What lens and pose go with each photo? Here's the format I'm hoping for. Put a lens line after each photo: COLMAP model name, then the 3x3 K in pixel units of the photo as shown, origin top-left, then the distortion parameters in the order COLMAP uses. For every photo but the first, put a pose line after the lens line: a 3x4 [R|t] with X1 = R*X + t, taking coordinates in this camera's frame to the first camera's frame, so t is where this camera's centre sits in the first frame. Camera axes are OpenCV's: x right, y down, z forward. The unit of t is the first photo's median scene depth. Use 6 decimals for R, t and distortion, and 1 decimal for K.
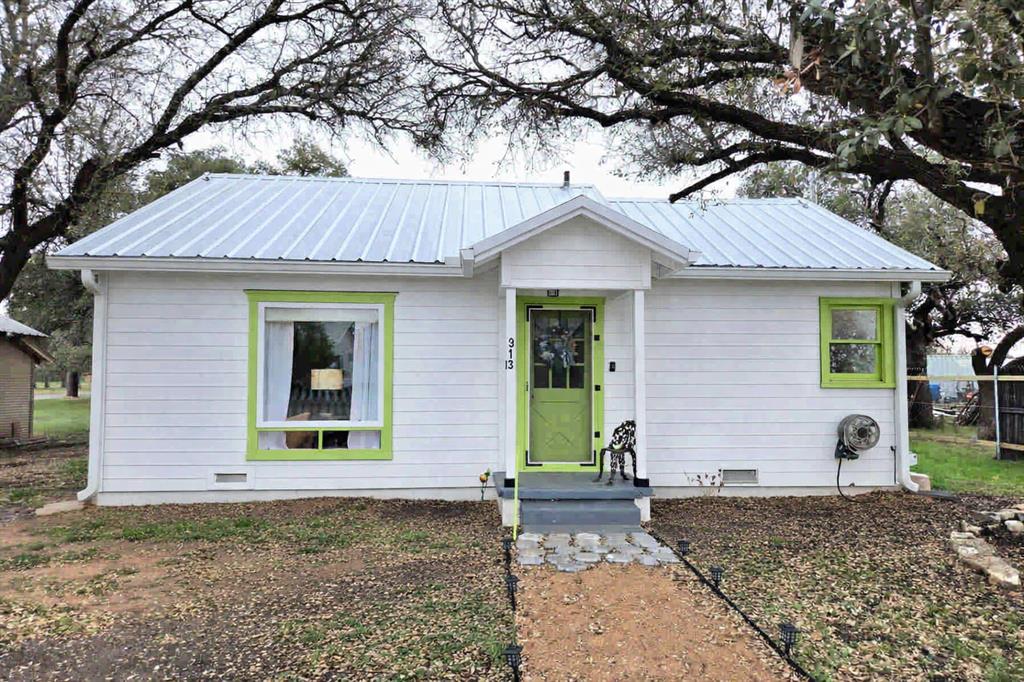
lens RADIAL K [[718.9, 0, 512.0], [0, 718.9, 341.0], [0, 0, 1]] dist [0.162554, -0.184605]
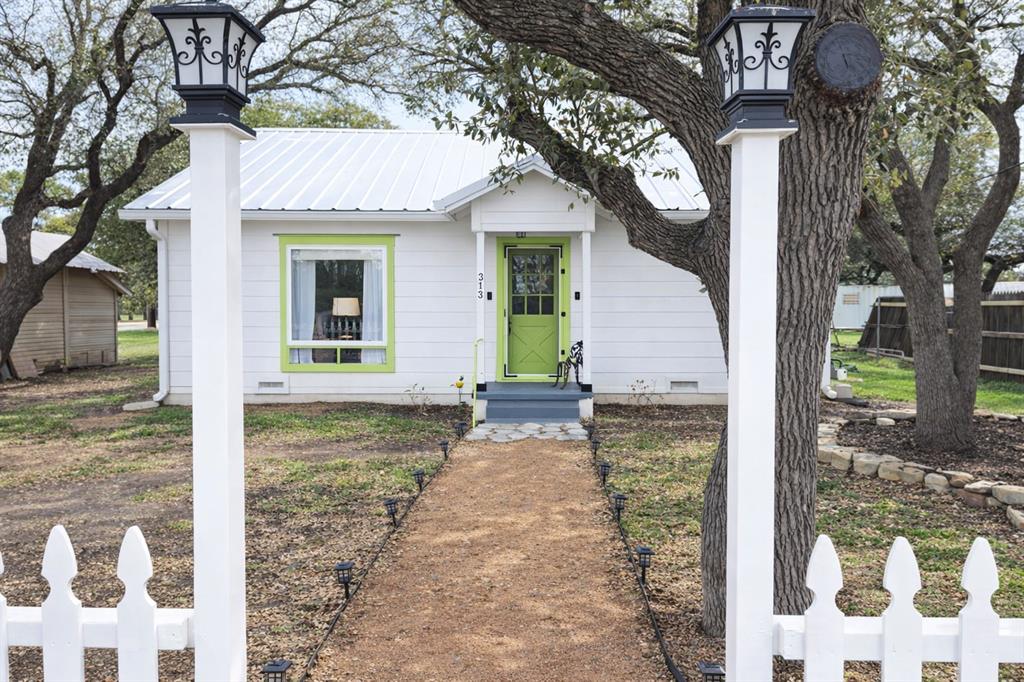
lens RADIAL K [[718.9, 0, 512.0], [0, 718.9, 341.0], [0, 0, 1]] dist [0.162554, -0.184605]
pose [[0.996567, -0.000626, -0.082789, 0.132960], [0.008104, 0.995906, 0.090026, 0.001947], [0.082393, -0.090388, 0.992493, -0.198200]]
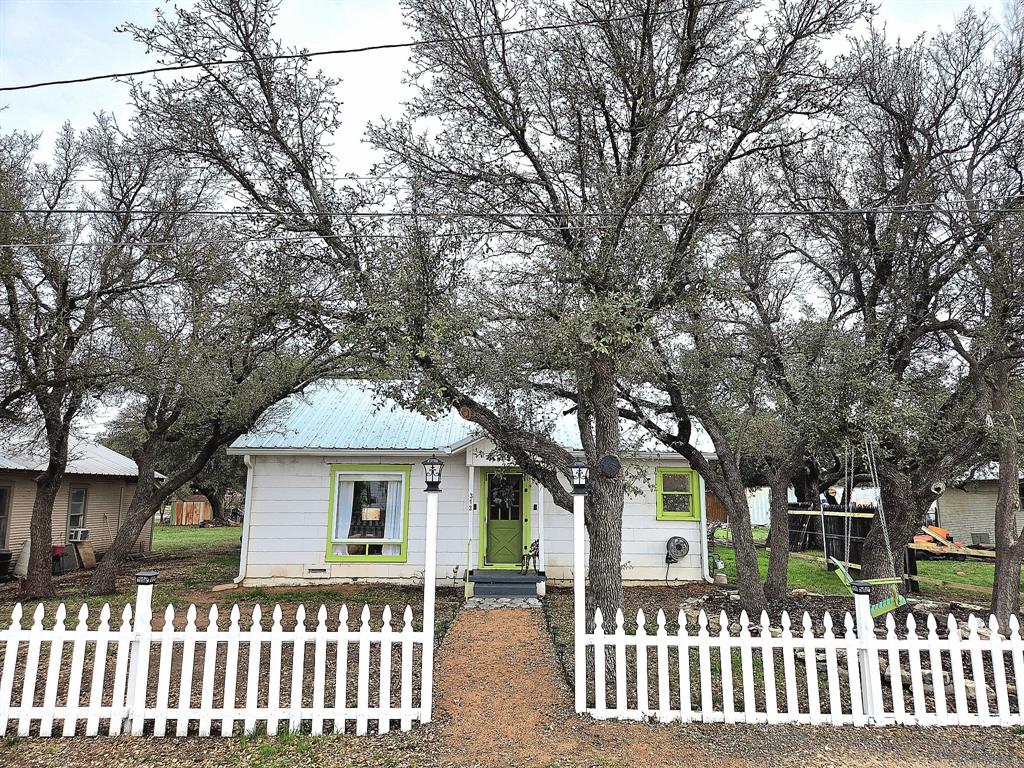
lens RADIAL K [[685.8, 0, 503.5], [0, 685.8, 370.5], [0, 0, 1]] dist [0.068174, -0.000755]
pose [[0.999113, -0.003247, -0.041983, 0.135781], [-0.002537, 0.990569, -0.136995, -0.064080], [0.042031, 0.136980, 0.989682, -0.687301]]
